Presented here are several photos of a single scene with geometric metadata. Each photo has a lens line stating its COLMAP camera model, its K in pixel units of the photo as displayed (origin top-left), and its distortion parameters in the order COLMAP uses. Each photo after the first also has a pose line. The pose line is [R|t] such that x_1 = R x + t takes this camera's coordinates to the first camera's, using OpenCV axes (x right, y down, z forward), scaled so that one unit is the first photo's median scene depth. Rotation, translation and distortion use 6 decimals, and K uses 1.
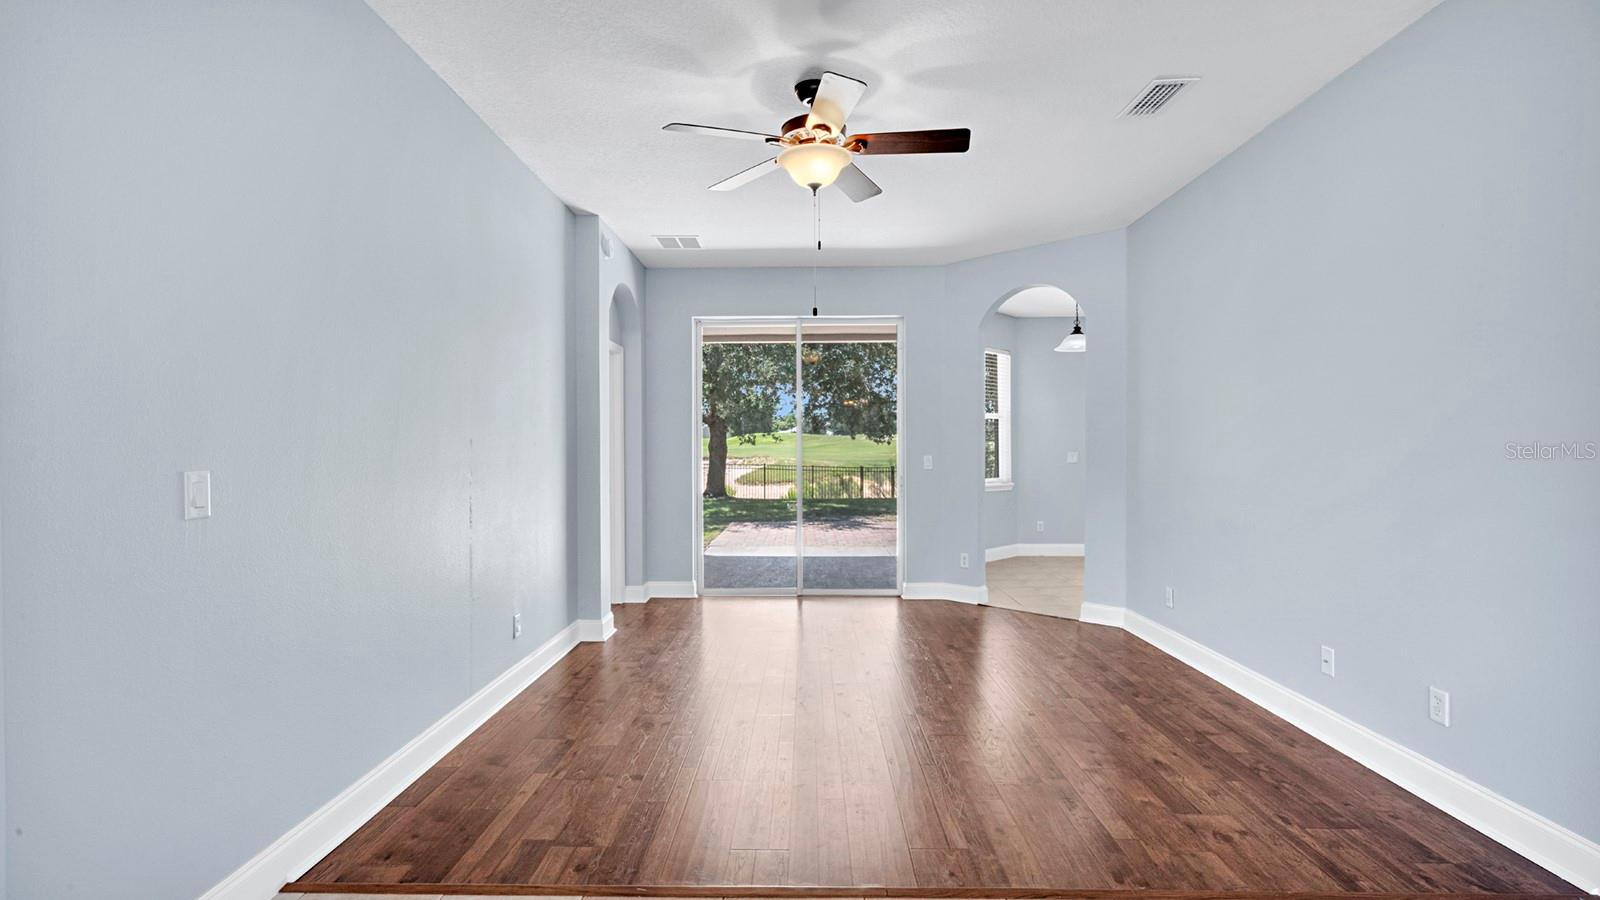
lens RADIAL K [[734.6, 0, 796.1], [0, 734.6, 450.4], [0, 0, 1]] dist [-0.009544, 0.001029]
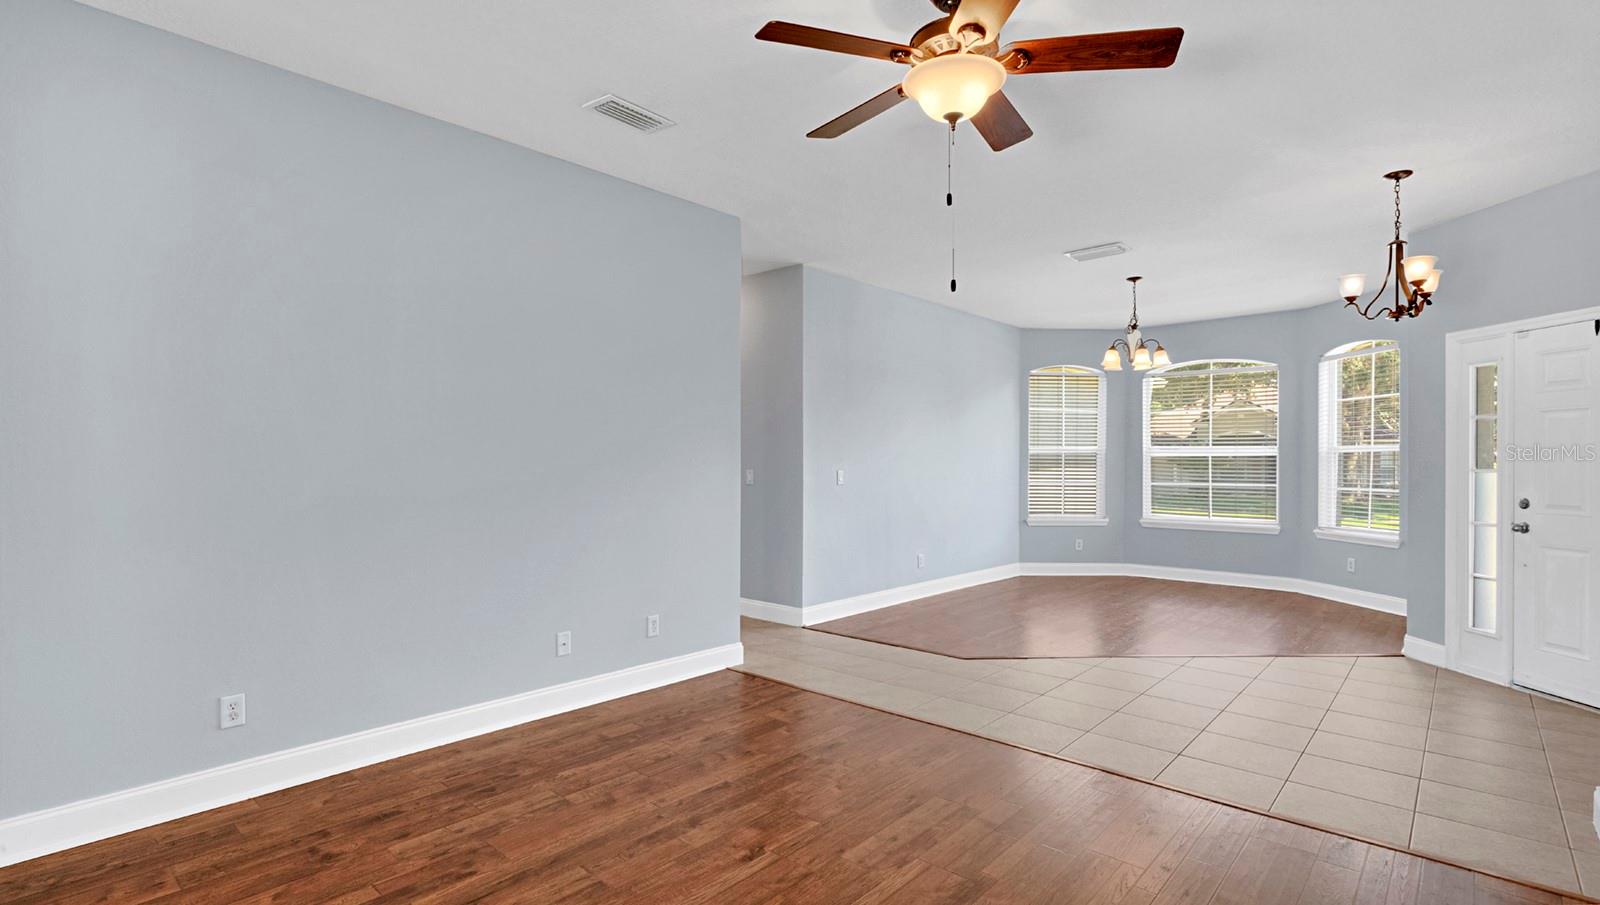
lens RADIAL K [[752.5, 0, 779.8], [0, 752.5, 458.9], [0, 0, 1]] dist [0.013741, 0.000214]
pose [[-0.748106, 0.001129, 0.663579, -0.333247], [-0.004136, 0.999971, -0.006365, -0.004480], [-0.663567, -0.007507, -0.748079, 1.615457]]
